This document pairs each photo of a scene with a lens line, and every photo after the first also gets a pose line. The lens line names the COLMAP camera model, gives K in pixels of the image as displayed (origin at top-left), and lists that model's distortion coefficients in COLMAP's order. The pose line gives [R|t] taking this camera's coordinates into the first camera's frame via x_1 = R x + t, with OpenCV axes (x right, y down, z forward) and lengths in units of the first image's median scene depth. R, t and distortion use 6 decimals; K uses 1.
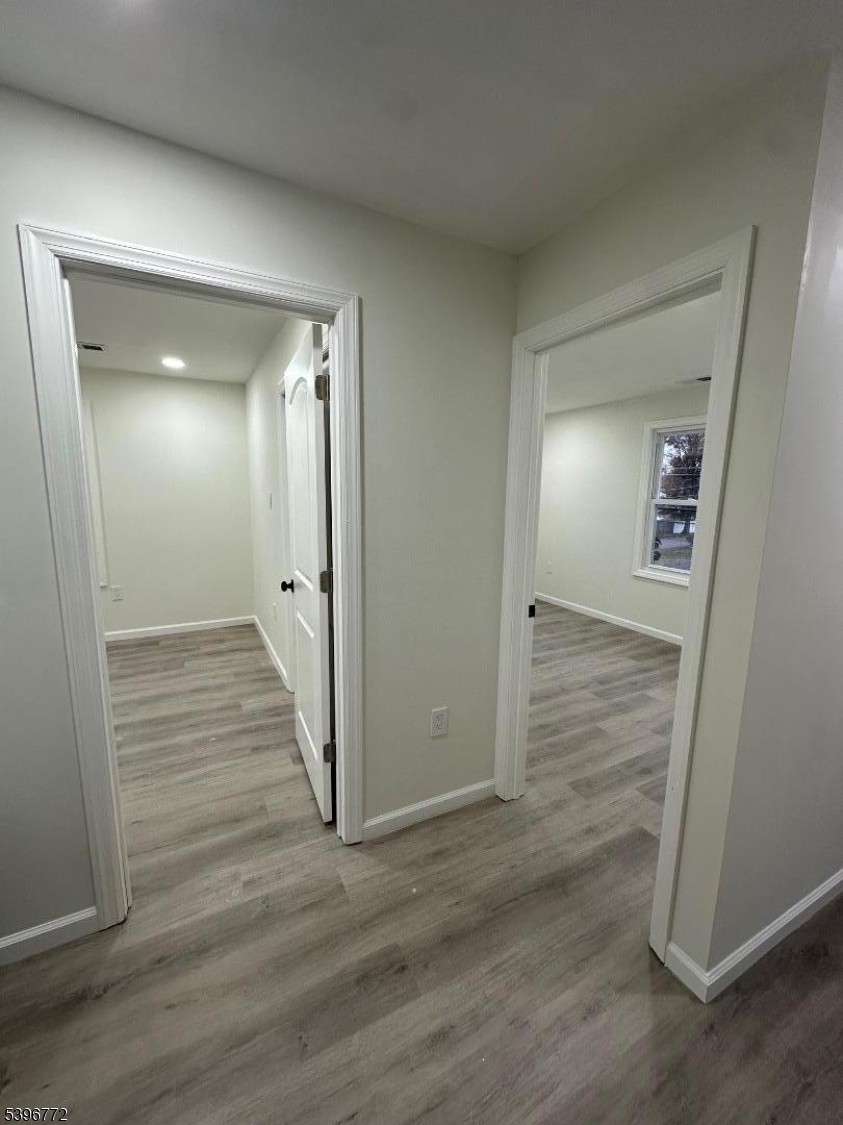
lens RADIAL K [[448.7, 0, 421.5], [0, 448.7, 562.5], [0, 0, 1]] dist [-0.003772, 0.000434]
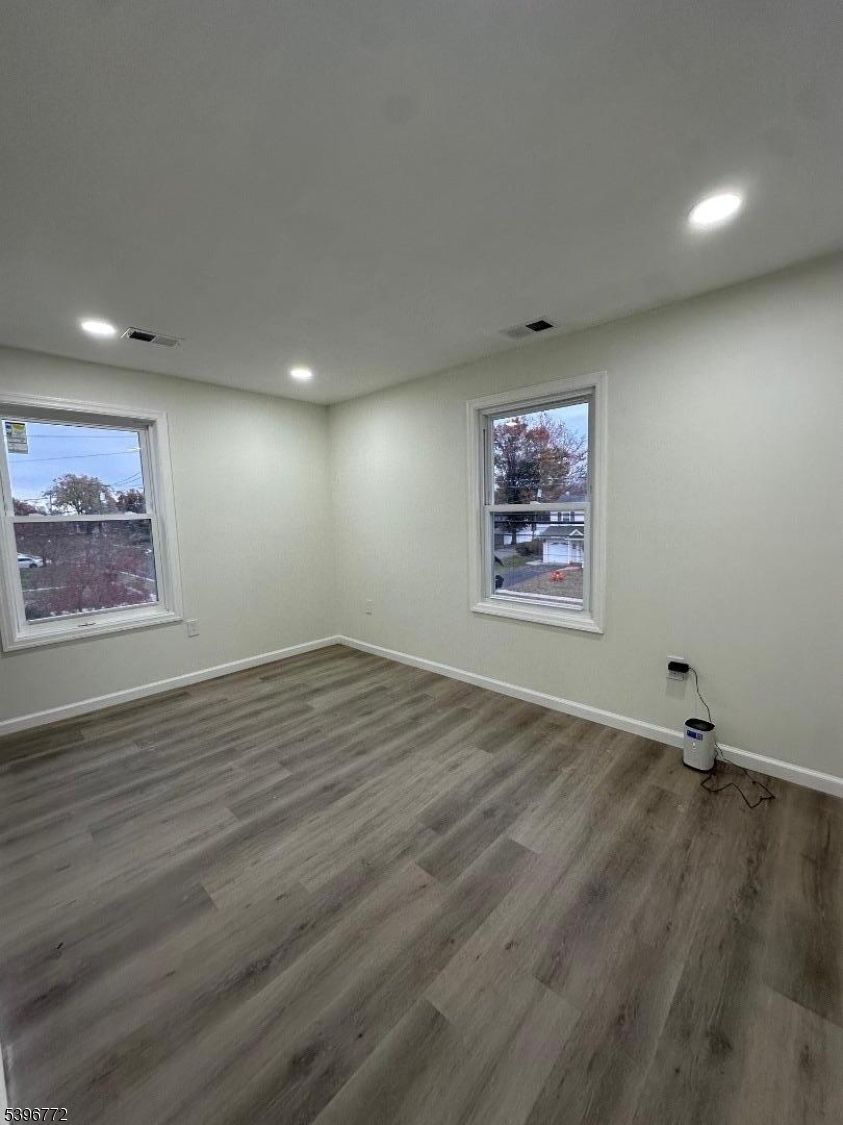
lens RADIAL K [[448.7, 0, 421.5], [0, 448.7, 562.5], [0, 0, 1]] dist [-0.003772, 0.000434]
pose [[0.943543, -0.078360, 0.321847, 0.180799], [0.094454, 0.994925, -0.034672, -0.034910], [-0.317497, 0.063114, 0.946157, 0.362098]]
